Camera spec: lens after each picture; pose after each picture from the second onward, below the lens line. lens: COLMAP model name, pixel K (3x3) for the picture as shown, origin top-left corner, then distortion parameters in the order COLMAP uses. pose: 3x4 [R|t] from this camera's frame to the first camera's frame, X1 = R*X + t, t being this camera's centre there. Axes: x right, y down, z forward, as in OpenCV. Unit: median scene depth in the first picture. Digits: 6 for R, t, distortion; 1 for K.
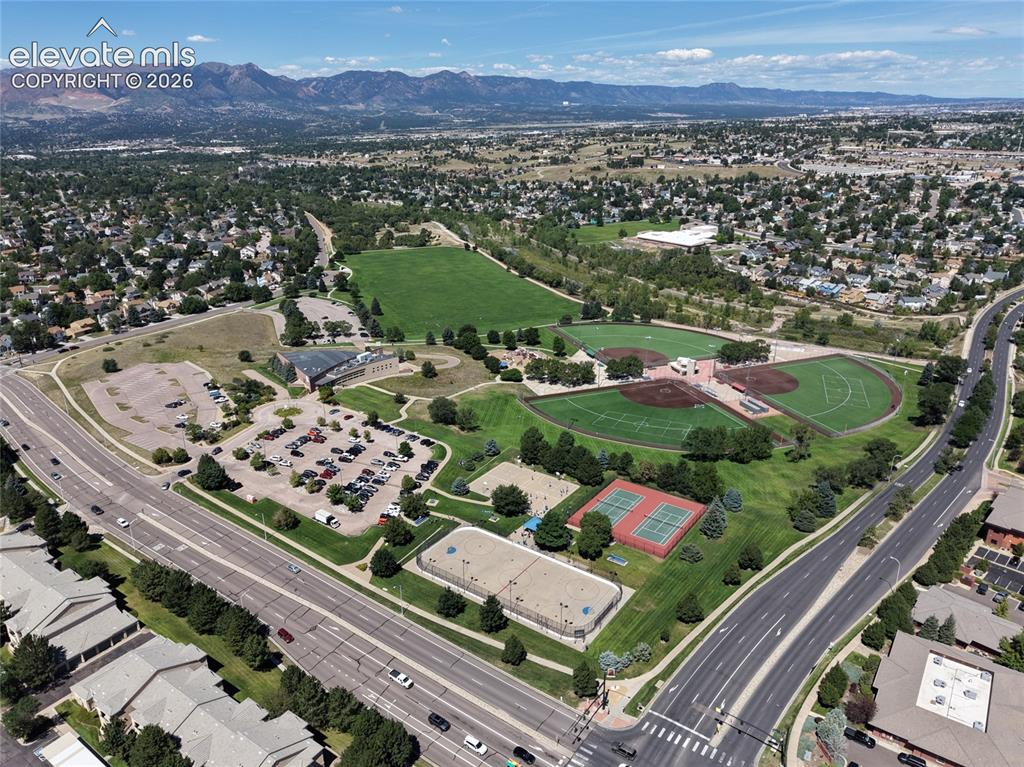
lens RADIAL K [[723.6, 0, 512.0], [0, 723.6, 383.5], [0, 0, 1]] dist [0.085709, -0.128939]
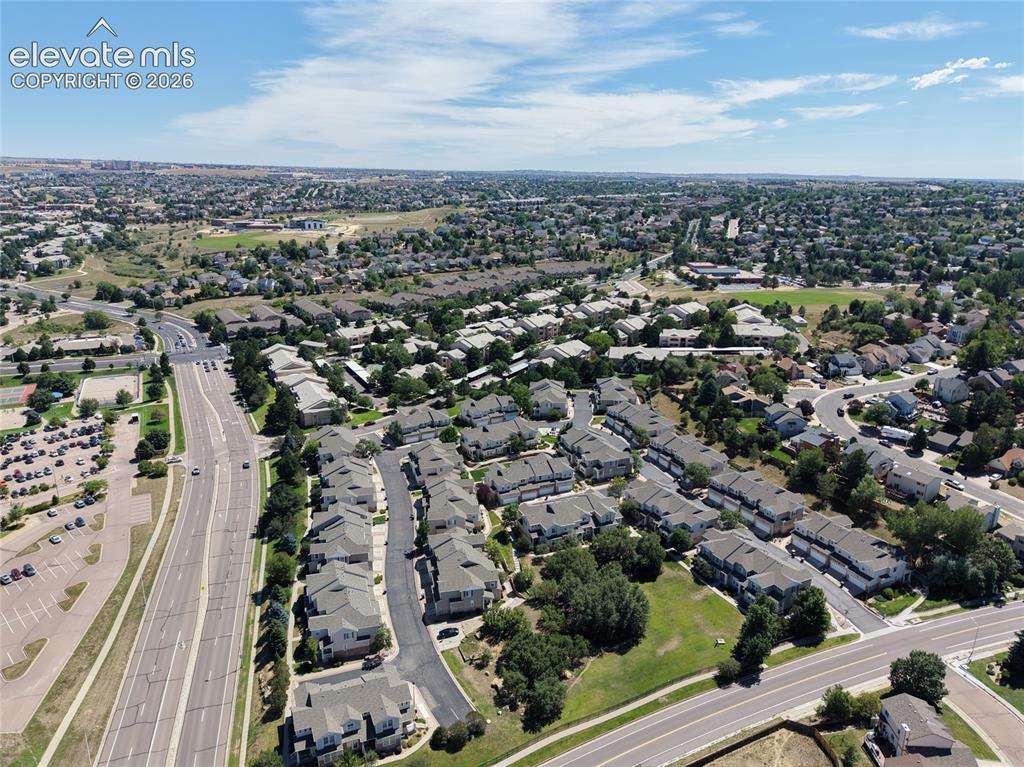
lens RADIAL K [[723.6, 0, 512.0], [0, 723.6, 383.5], [0, 0, 1]] dist [0.085709, -0.128939]
pose [[-0.878063, -0.130231, 0.460484, -1.204082], [0.170392, 0.814111, 0.555149, -0.421268], [-0.447182, 0.565918, -0.692650, 1.258936]]
